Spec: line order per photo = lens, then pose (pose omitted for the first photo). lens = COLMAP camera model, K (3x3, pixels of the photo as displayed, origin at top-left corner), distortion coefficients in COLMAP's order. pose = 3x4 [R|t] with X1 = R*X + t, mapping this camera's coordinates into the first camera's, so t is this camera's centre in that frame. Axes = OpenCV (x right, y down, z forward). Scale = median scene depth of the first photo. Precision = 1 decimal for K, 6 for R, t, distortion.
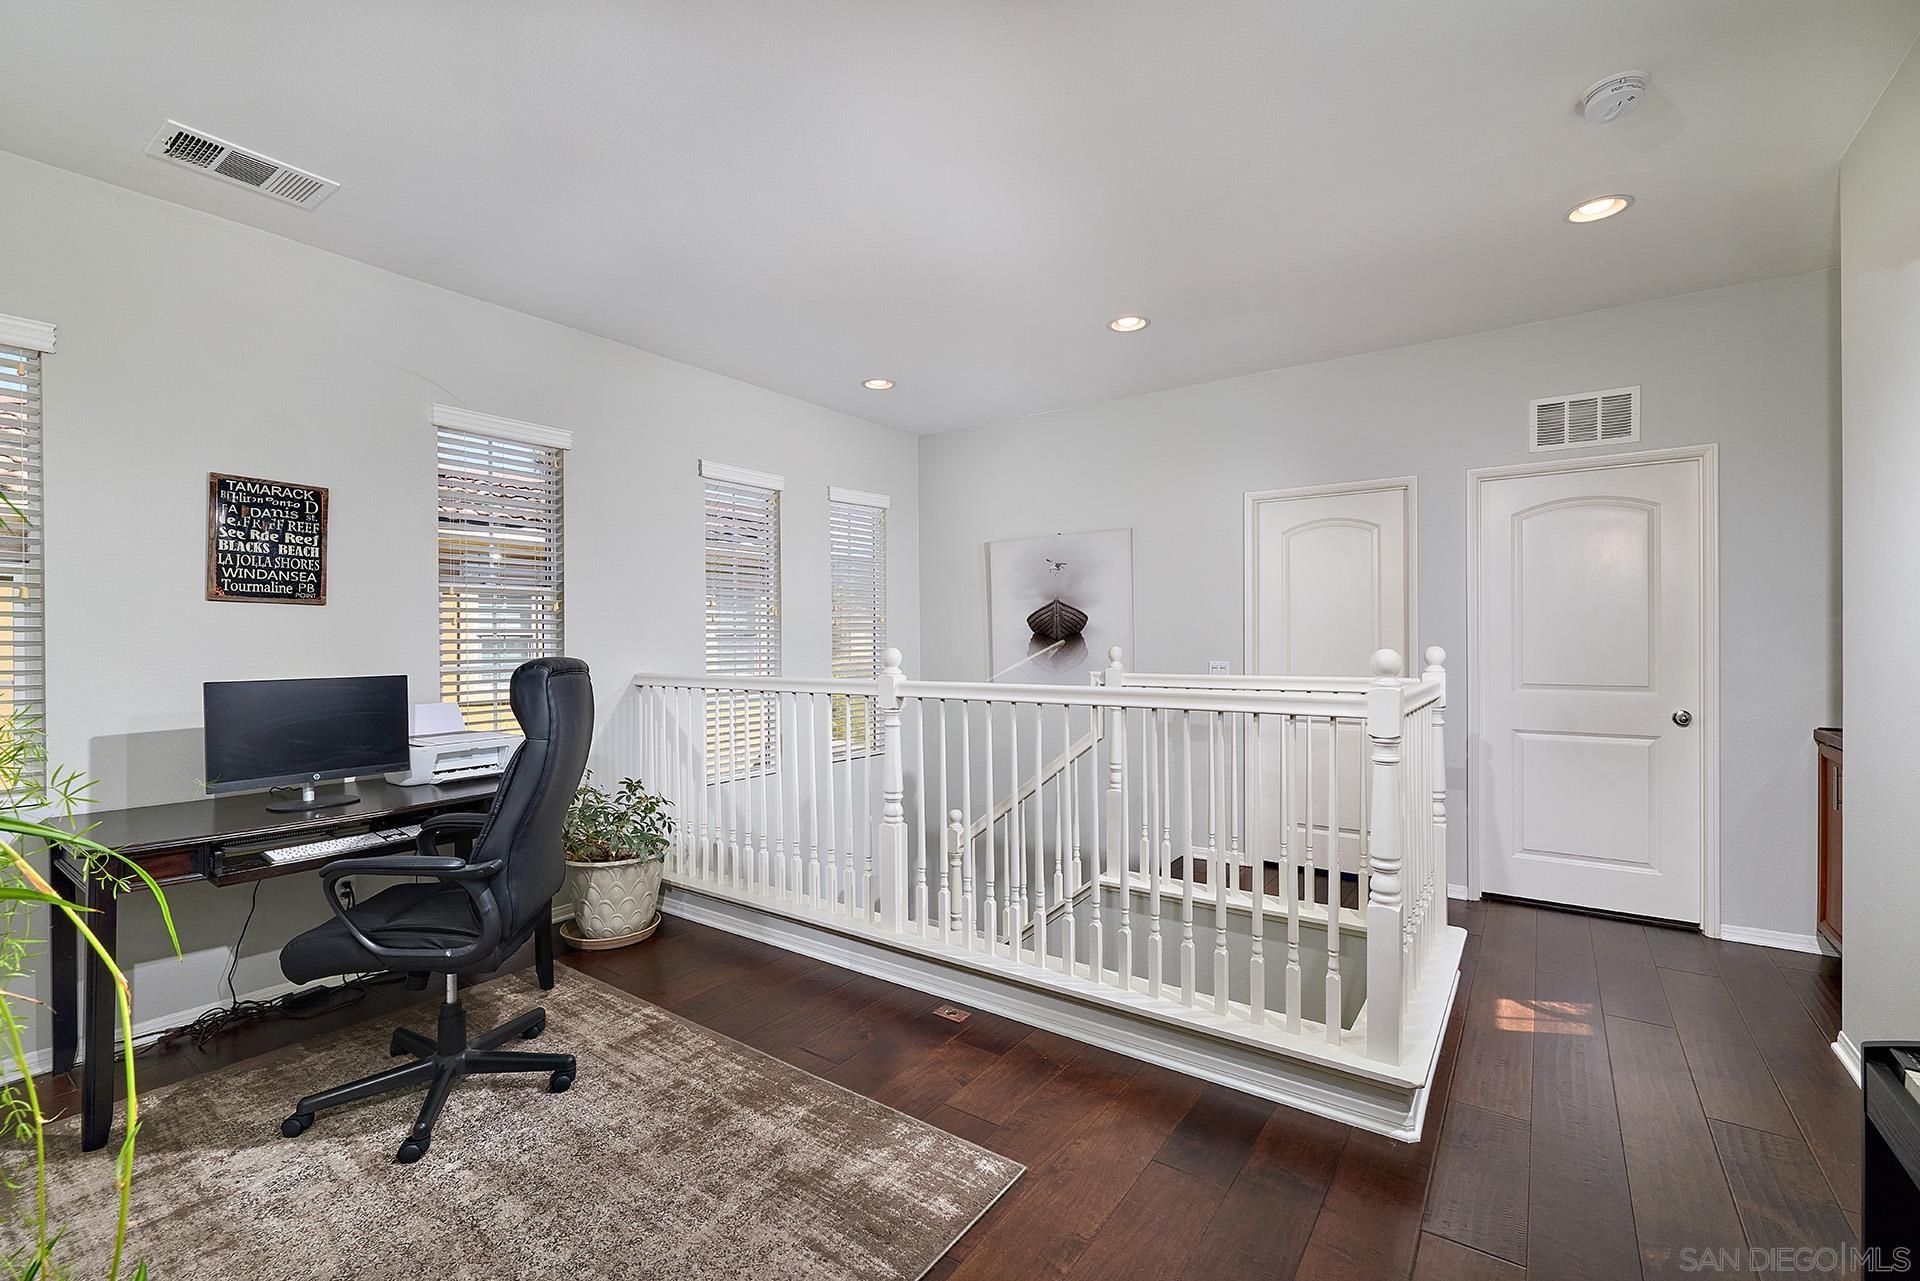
lens RADIAL K [[809.5, 0, 960.2], [0, 809.5, 637.5], [0, 0, 1]] dist [-0.000559, -0.000025]
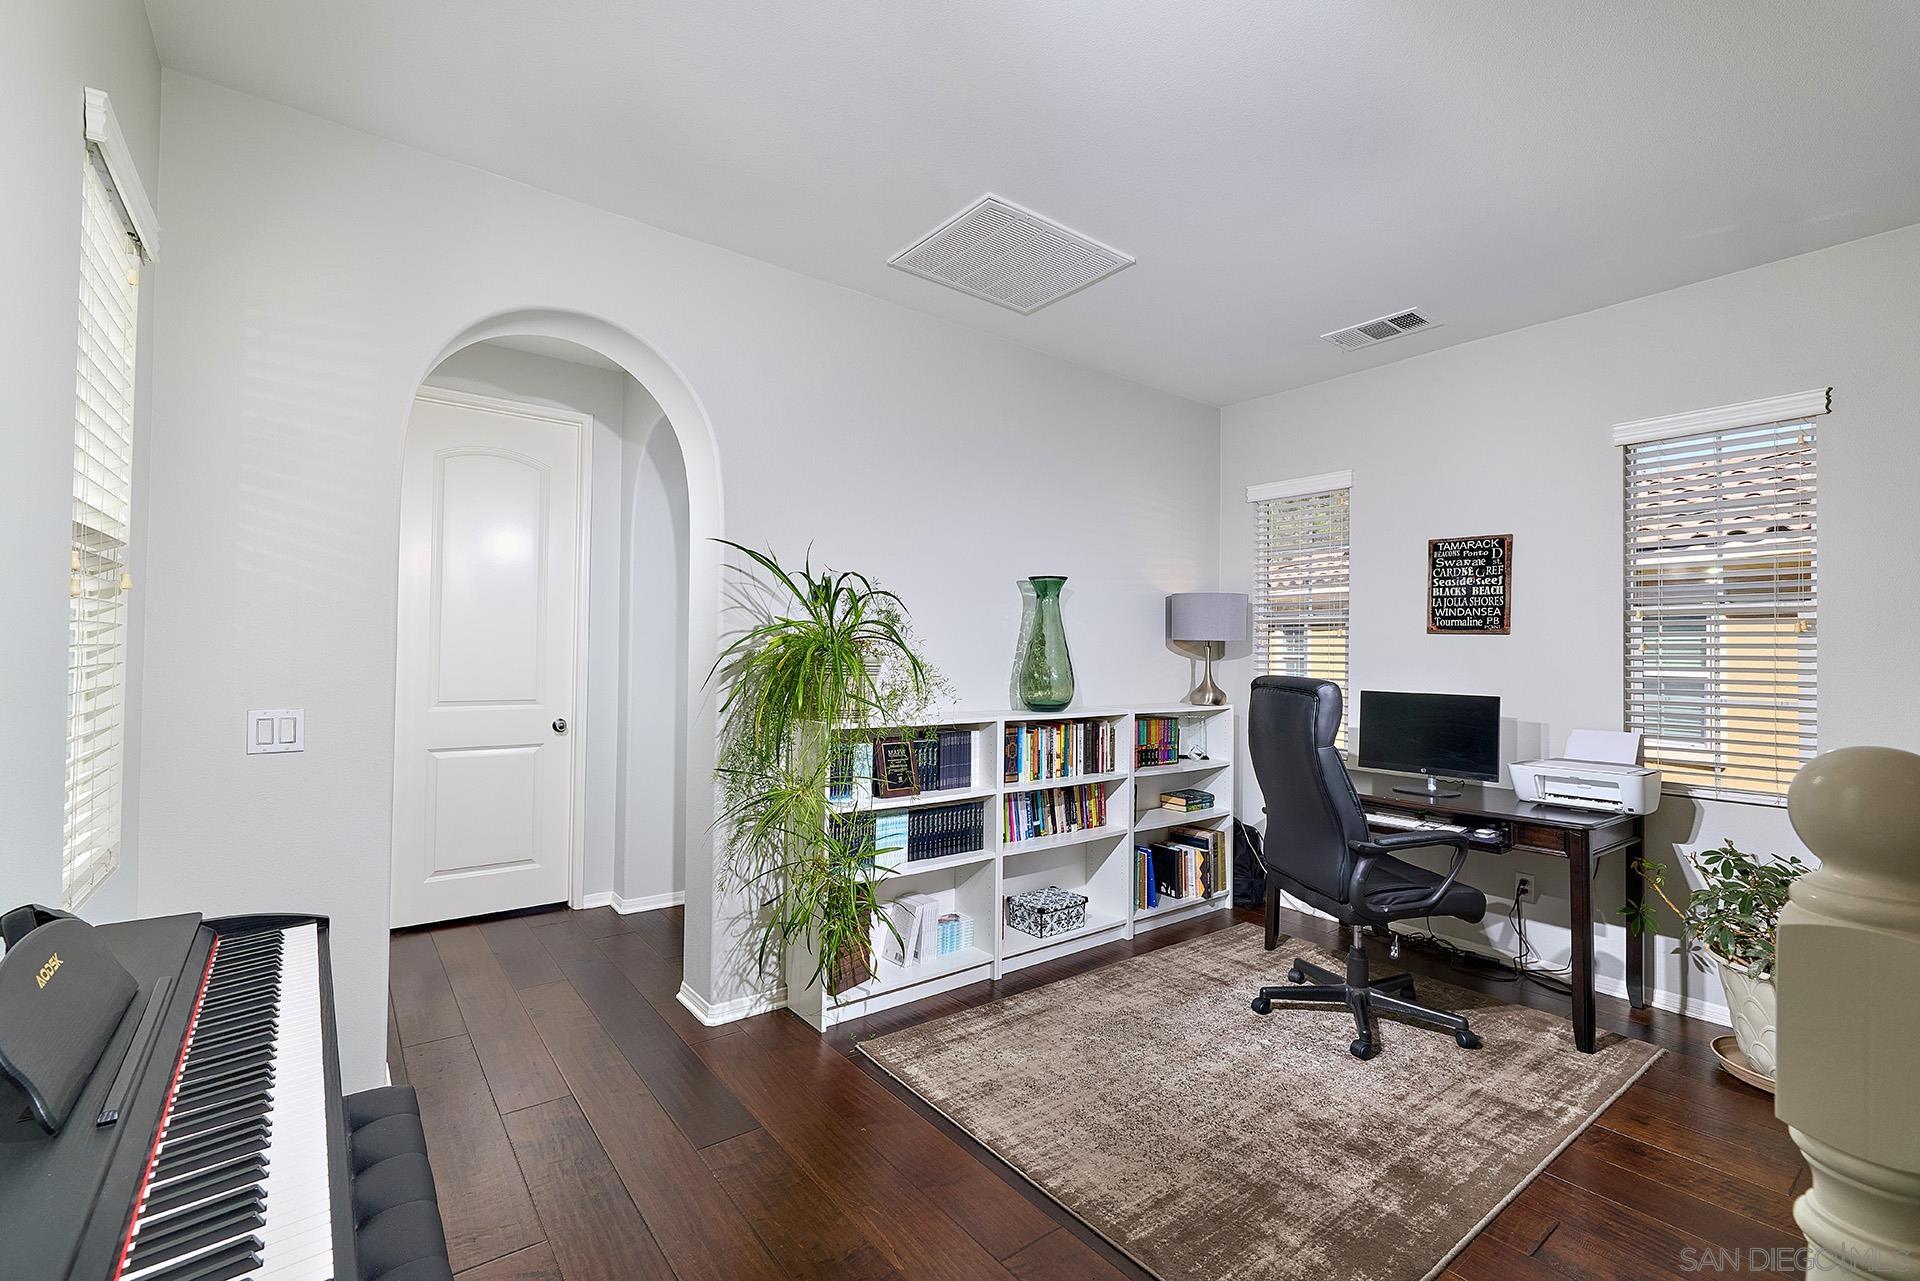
lens RADIAL K [[809.5, 0, 960.9], [0, 809.5, 640.2], [0, 0, 1]] dist [-0.000559, -0.000025]
pose [[-0.263580, -0.016565, -0.964495, 0.570931], [-0.019263, 0.999744, -0.011906, -0.003144], [0.964445, 0.015441, -0.263831, 0.572492]]
